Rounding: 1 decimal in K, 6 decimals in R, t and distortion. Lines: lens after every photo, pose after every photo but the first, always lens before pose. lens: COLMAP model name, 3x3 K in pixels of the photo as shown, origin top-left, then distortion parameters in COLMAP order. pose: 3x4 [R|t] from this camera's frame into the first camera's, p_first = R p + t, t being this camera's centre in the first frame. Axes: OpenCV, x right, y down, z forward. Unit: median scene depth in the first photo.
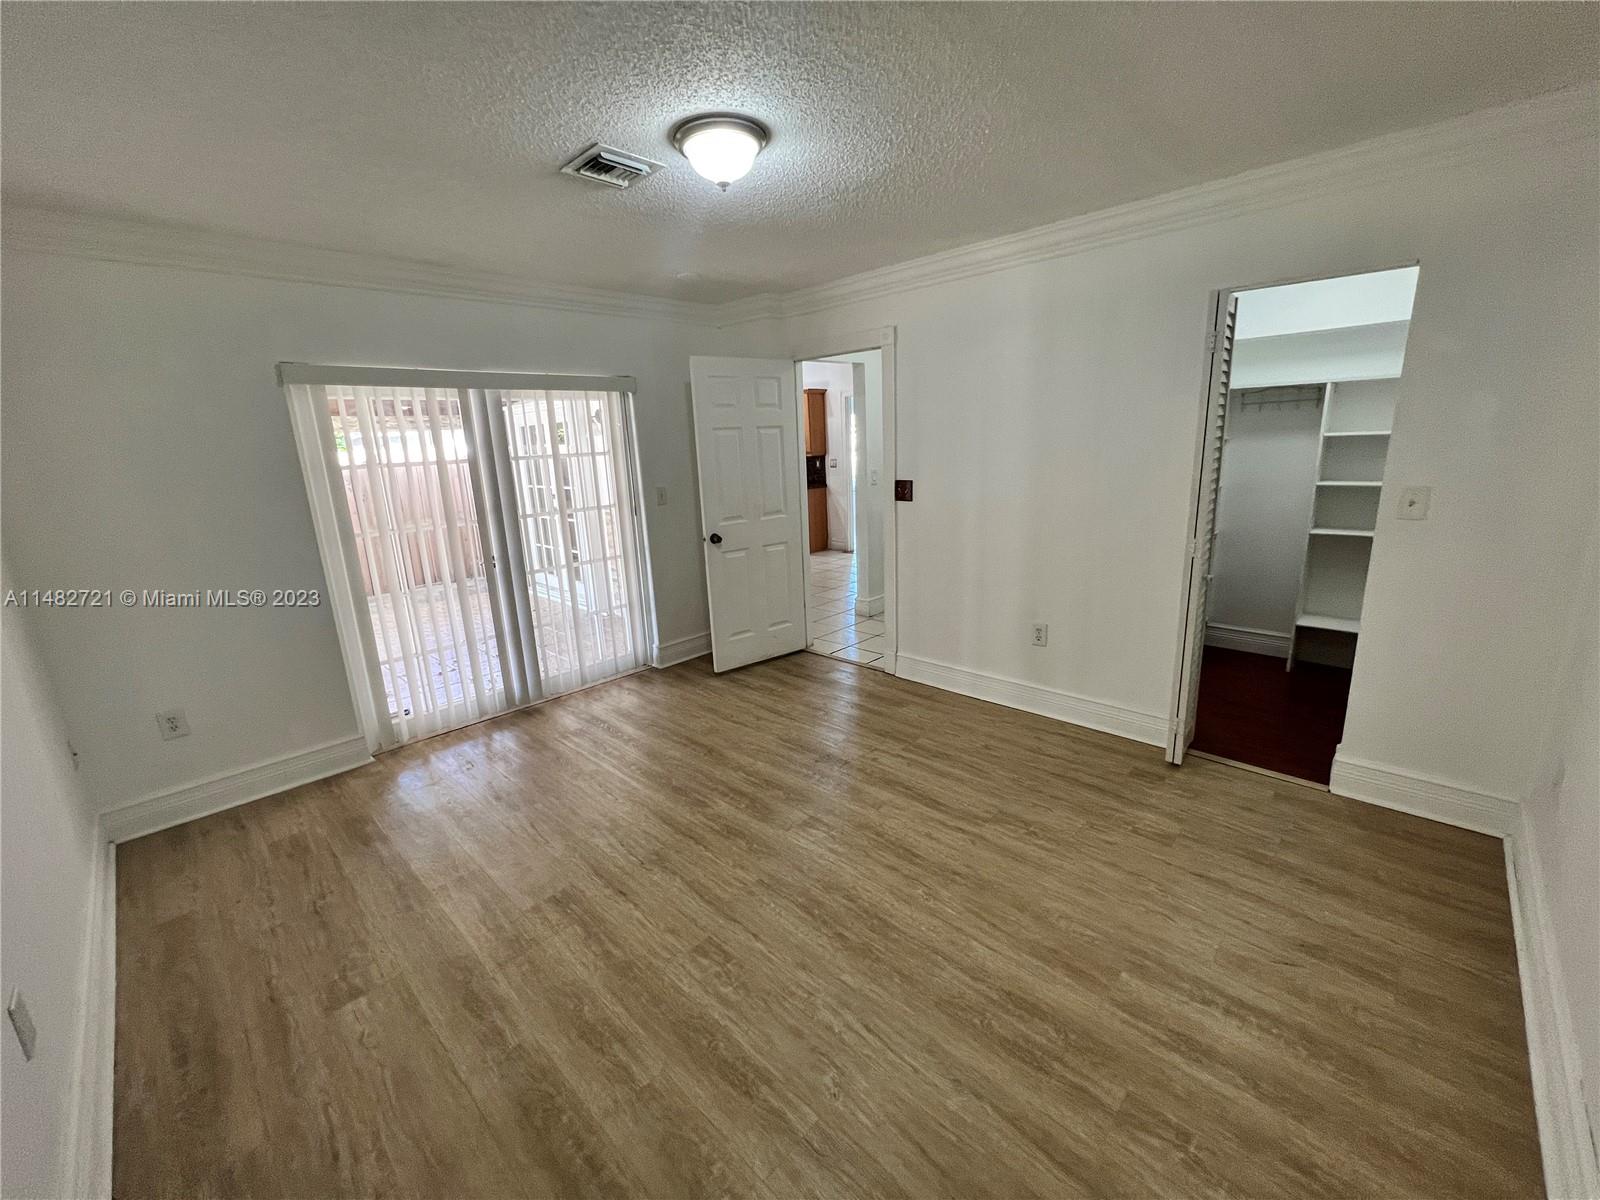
lens RADIAL K [[641.6, 0, 796.9], [0, 641.6, 595.0], [0, 0, 1]] dist [0.000326, -0.000206]
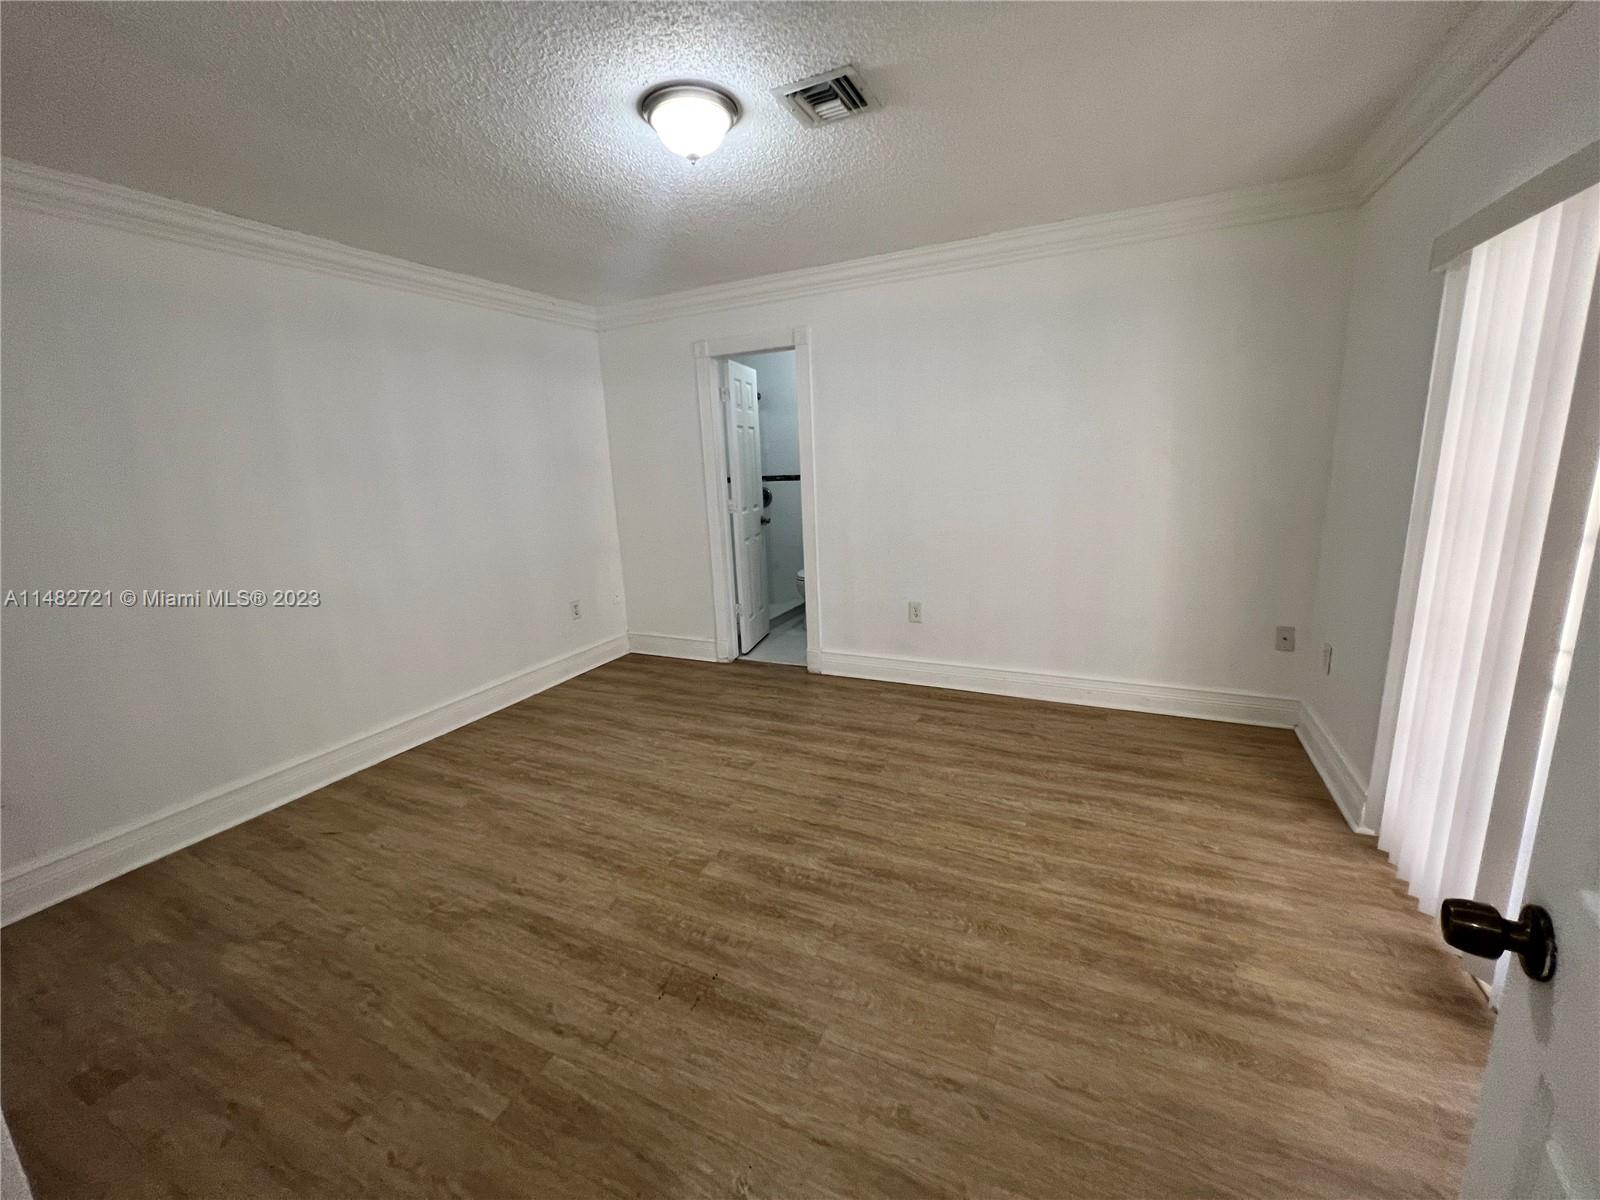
lens RADIAL K [[641.6, 0, 796.9], [0, 641.6, 595.0], [0, 0, 1]] dist [0.000326, -0.000206]
pose [[-0.944456, 0.150400, -0.292203, 0.107381], [0.008439, 0.899940, 0.435932, -0.406573], [0.328529, 0.409253, -0.851223, 1.882312]]
